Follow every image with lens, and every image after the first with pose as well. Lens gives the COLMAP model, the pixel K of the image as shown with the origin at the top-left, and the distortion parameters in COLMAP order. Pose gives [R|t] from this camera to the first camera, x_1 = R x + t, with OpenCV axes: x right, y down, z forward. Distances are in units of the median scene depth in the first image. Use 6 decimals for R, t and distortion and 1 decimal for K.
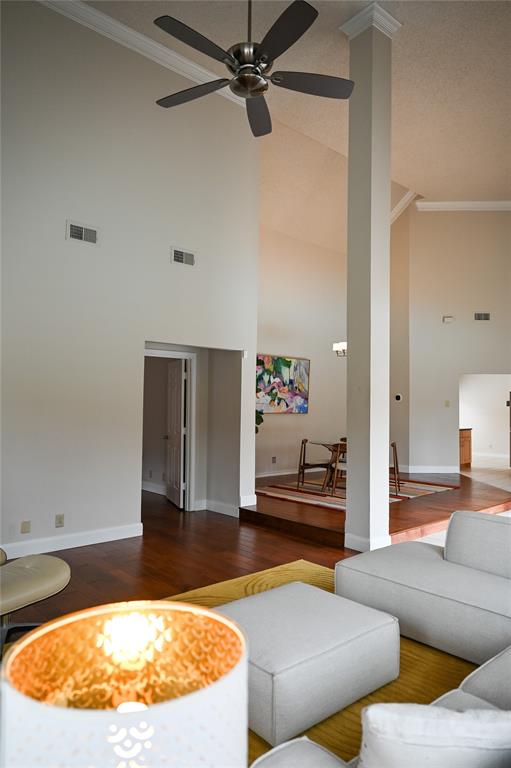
lens RADIAL K [[514.2, 0, 255.5], [0, 514.2, 383.1], [0, 0, 1]] dist [-0.000184, -0.000561]
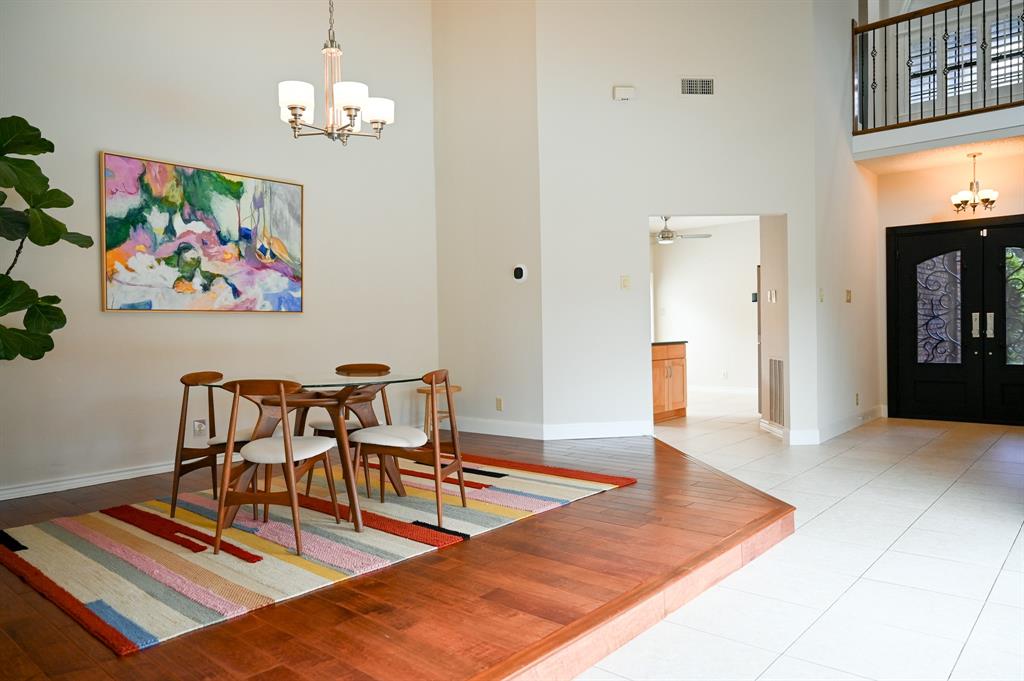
lens RADIAL K [[685.6, 0, 510.9], [0, 685.6, 340.8], [0, 0, 1]] dist [-0.000184, -0.000561]
pose [[0.993032, -0.034074, 0.112811, 0.215261], [0.027996, 0.998092, 0.055029, 0.058012], [-0.114471, -0.051487, 0.992091, 0.435783]]
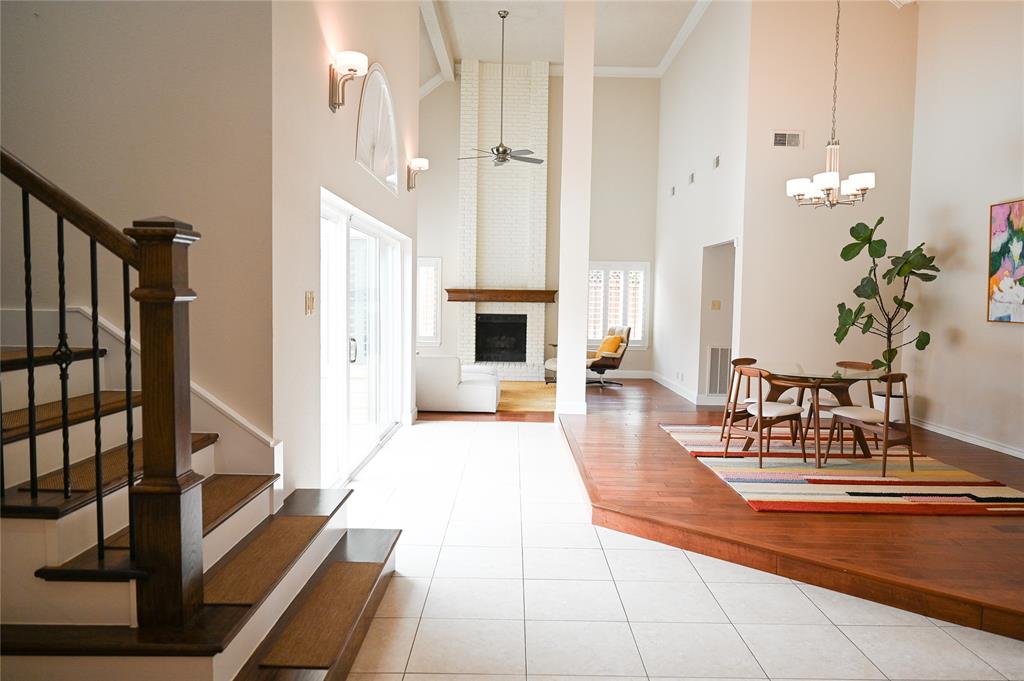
lens RADIAL K [[685.6, 0, 513.5], [0, 685.6, 341.1], [0, 0, 1]] dist [-0.000184, -0.000561]
pose [[-0.669362, 0.019660, -0.742676, 0.771178], [-0.000487, 0.999638, 0.026901, 0.056547], [0.742936, 0.018368, -0.669110, 1.039707]]
